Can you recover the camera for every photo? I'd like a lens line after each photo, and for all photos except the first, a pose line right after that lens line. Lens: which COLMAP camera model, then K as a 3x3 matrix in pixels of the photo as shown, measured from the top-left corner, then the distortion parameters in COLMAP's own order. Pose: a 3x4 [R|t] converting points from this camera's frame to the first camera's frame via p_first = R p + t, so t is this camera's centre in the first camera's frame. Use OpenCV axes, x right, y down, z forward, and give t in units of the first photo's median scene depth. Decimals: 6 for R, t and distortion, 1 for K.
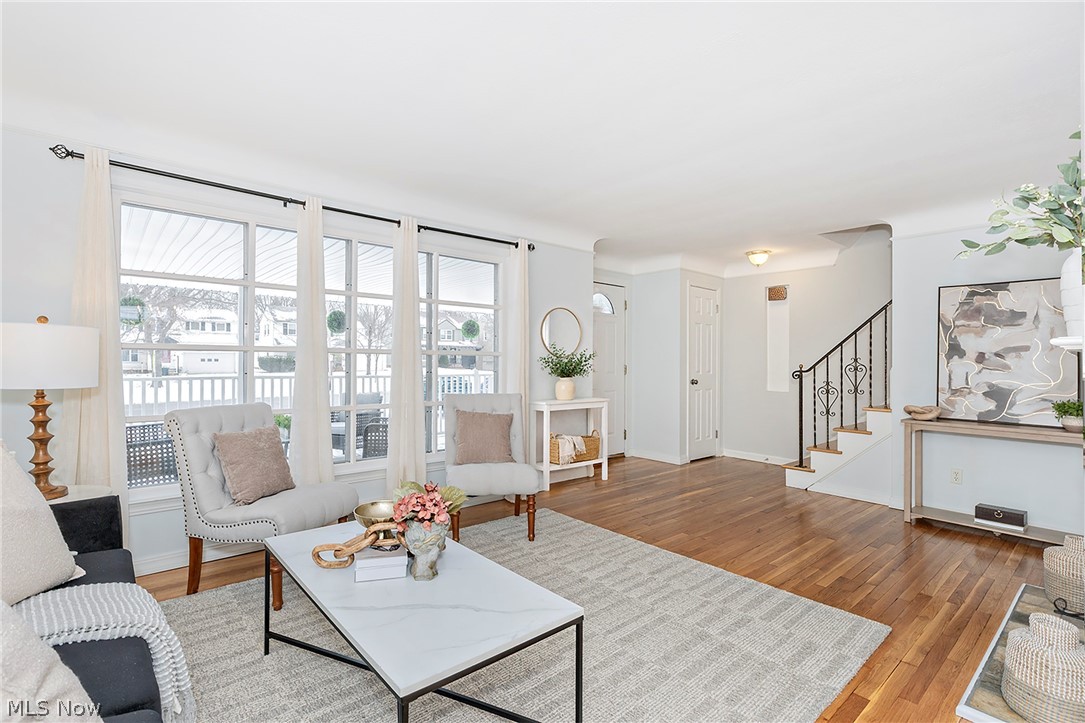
lens RADIAL K [[569.7, 0, 535.3], [0, 569.7, 365.0], [0, 0, 1]] dist [-0.007098, -0.001467]
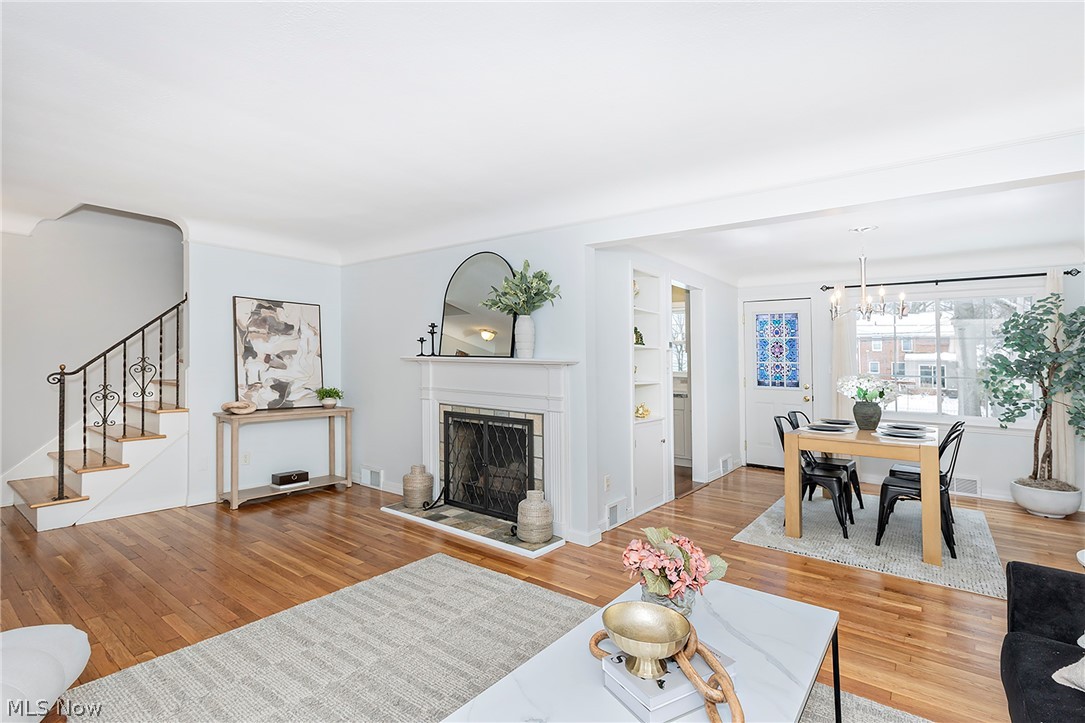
lens RADIAL K [[485.4, 0, 548.3], [0, 485.4, 351.3], [0, 0, 1]] dist [0.001847, -0.000464]
pose [[-0.239538, 0.007185, 0.970860, -0.423894], [-0.012239, 0.999871, -0.010419, -0.026123], [-0.970810, -0.014378, -0.239419, 0.684886]]
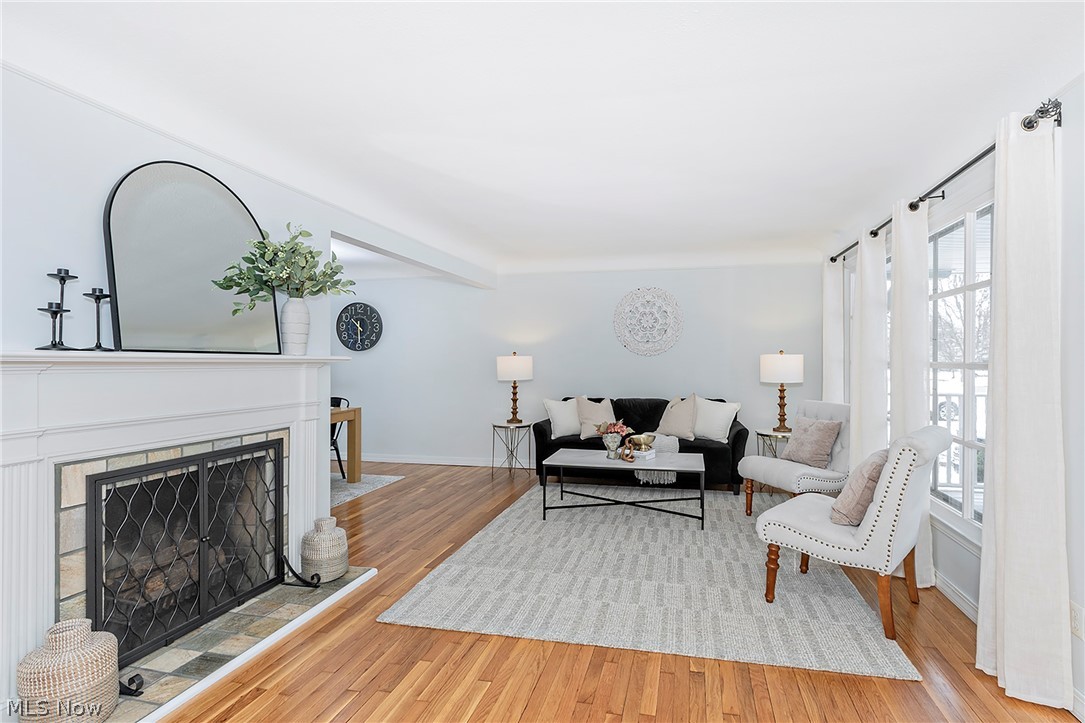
lens RADIAL K [[485.4, 0, 579.7], [0, 485.4, 344.4], [0, 0, 1]] dist [0.001847, -0.000464]
pose [[-0.812340, -0.032088, -0.582301, 0.574007], [-0.017590, 0.999379, -0.030532, -0.023018], [0.582919, -0.014560, -0.812400, 1.309709]]
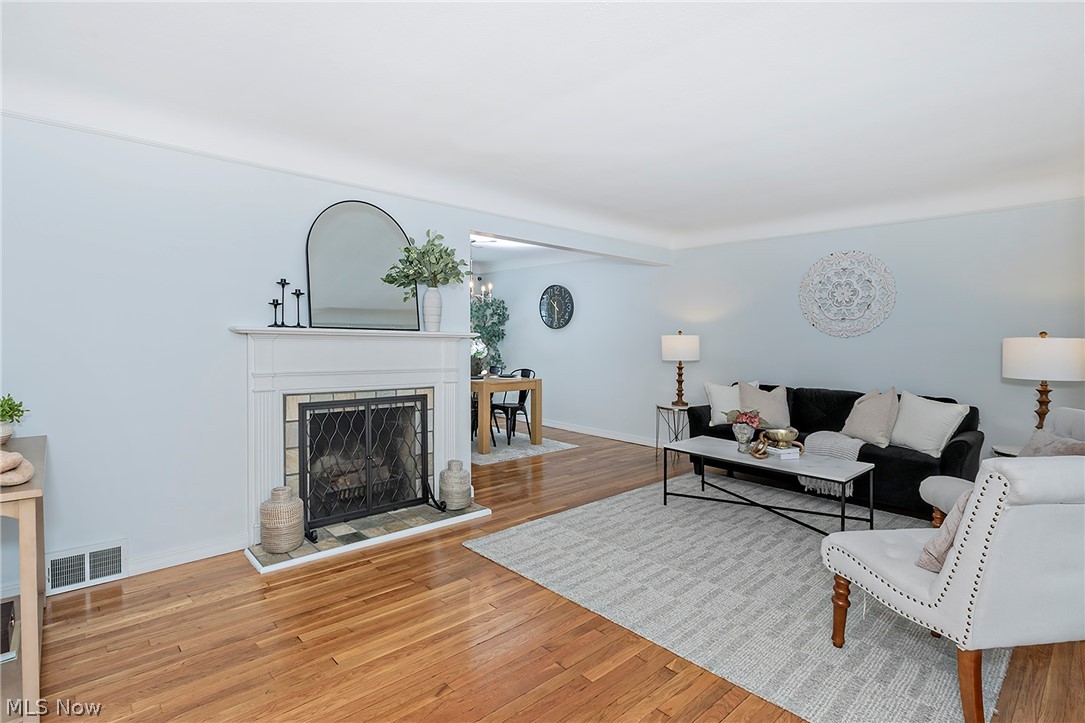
lens RADIAL K [[511.1, 0, 526.0], [0, 511.1, 330.7], [0, 0, 1]] dist [0.003079, -0.000749]
pose [[-0.999481, -0.031085, -0.008397, 0.332507], [-0.031092, 0.999516, 0.000728, -0.029275], [0.008370, 0.000988, -0.999964, 1.463493]]
